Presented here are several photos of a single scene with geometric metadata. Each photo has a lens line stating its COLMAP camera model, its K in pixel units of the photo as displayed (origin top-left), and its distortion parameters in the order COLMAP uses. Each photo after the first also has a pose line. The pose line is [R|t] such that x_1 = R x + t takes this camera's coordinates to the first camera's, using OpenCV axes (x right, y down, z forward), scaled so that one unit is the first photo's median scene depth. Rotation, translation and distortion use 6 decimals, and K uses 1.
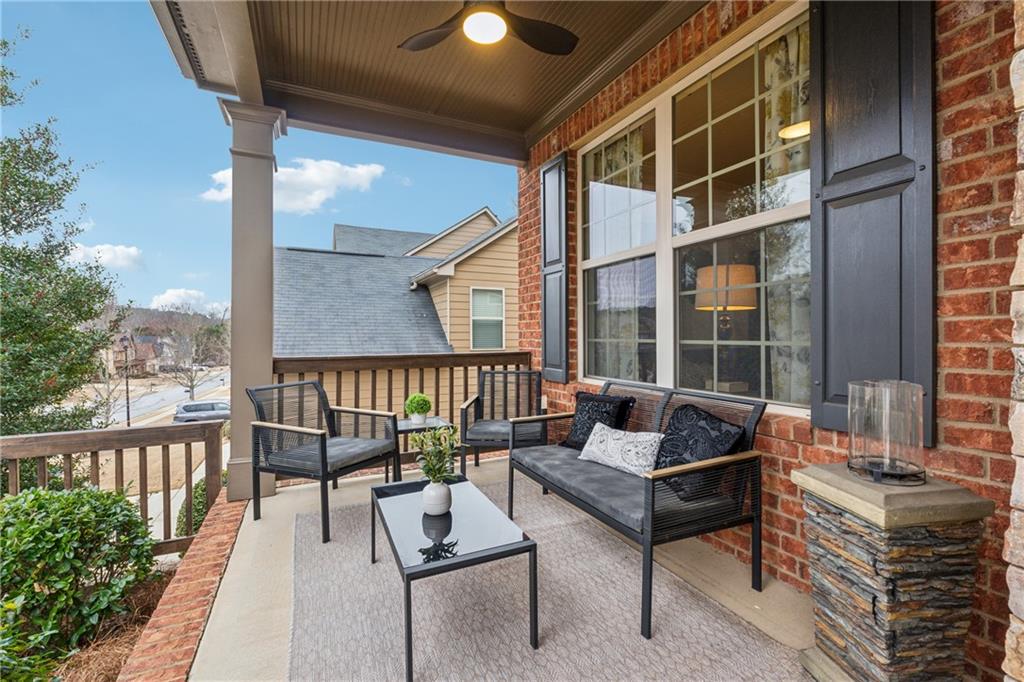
lens RADIAL K [[438.6, 0, 510.4], [0, 438.6, 338.5], [0, 0, 1]] dist [-0.002202, -0.000156]
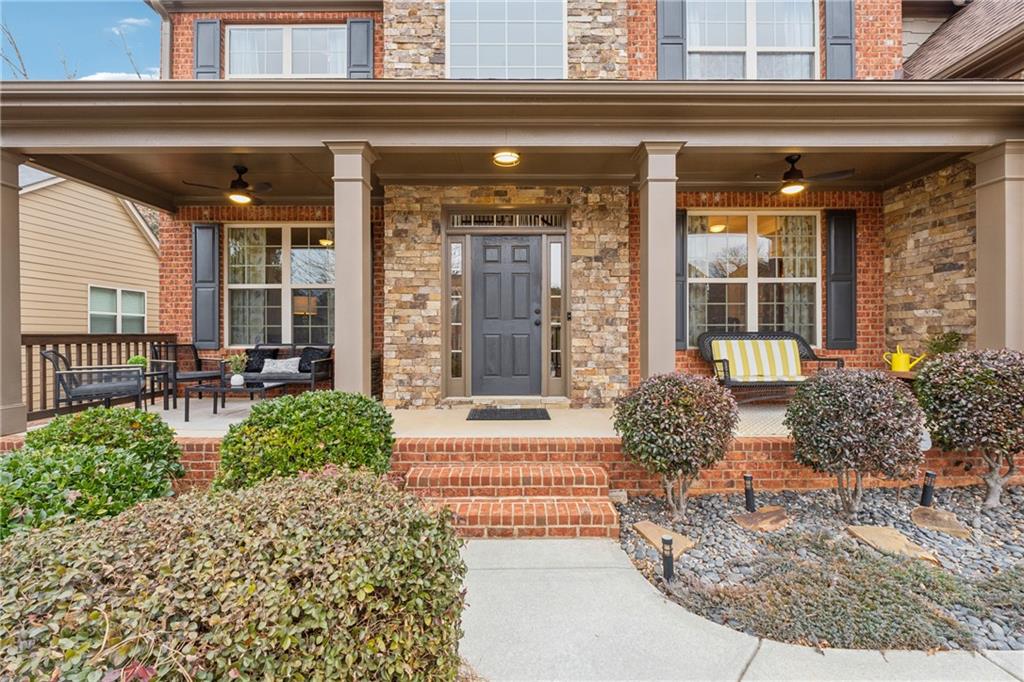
lens RADIAL K [[438.6, 0, 510.4], [0, 438.6, 338.5], [0, 0, 1]] dist [-0.002202, -0.000156]
pose [[0.423623, -0.006331, 0.905817, -1.023827], [0.008258, 0.999961, 0.003127, 0.062040], [-0.905801, 0.006155, 0.423658, -0.887438]]
